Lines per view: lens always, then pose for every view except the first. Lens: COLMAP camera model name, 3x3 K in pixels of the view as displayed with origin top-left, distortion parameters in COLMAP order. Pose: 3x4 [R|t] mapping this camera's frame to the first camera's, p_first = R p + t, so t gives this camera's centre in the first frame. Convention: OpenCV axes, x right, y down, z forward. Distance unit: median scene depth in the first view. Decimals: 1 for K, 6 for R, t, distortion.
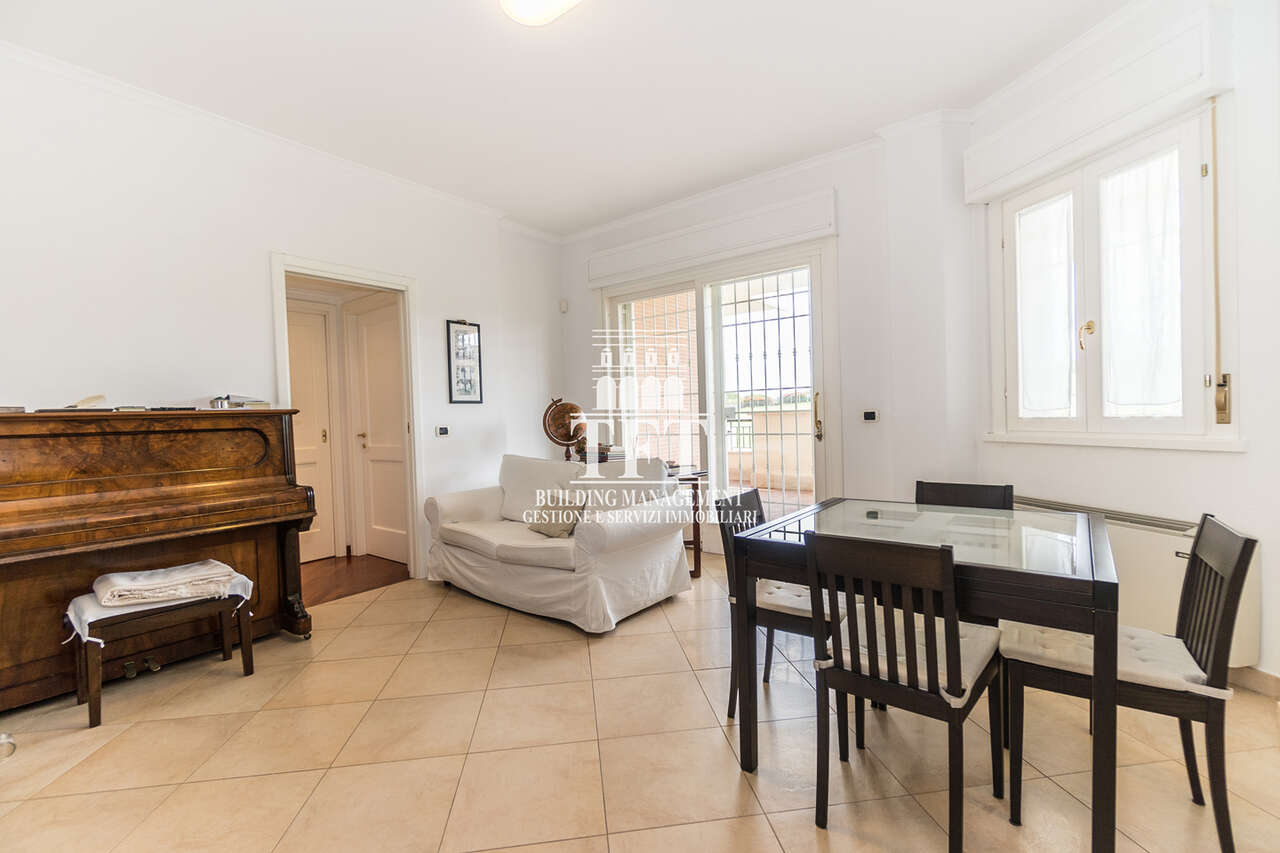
lens RADIAL K [[573.7, 0, 641.8], [0, 573.7, 429.2], [0, 0, 1]] dist [-0.000241, -0.001445]
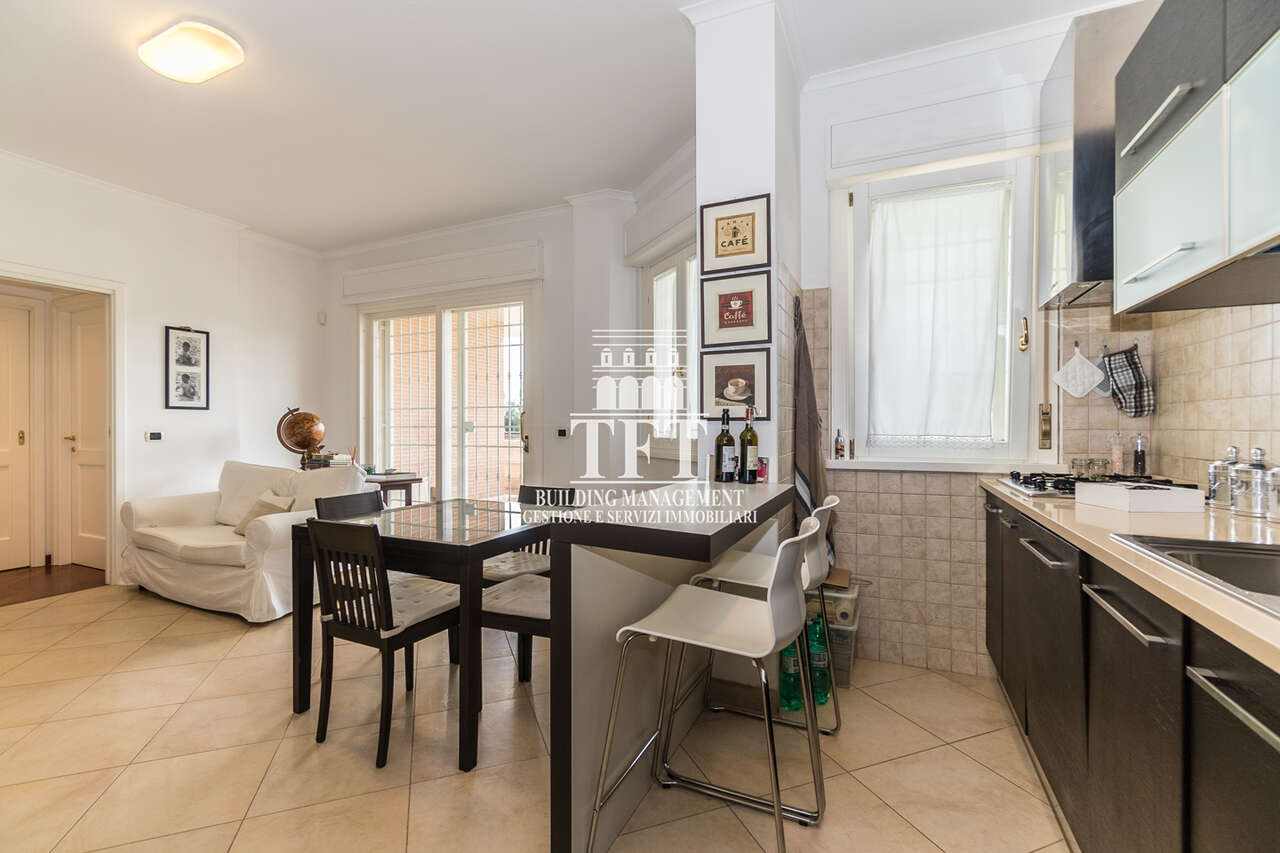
lens RADIAL K [[573.7, 0, 645.7], [0, 573.7, 426.2], [0, 0, 1]] dist [-0.000241, -0.001445]
pose [[0.972392, 0.030883, 0.231302, 0.261657], [-0.024737, 0.999261, -0.029423, -0.006018], [-0.232039, 0.022889, 0.972437, -0.176740]]
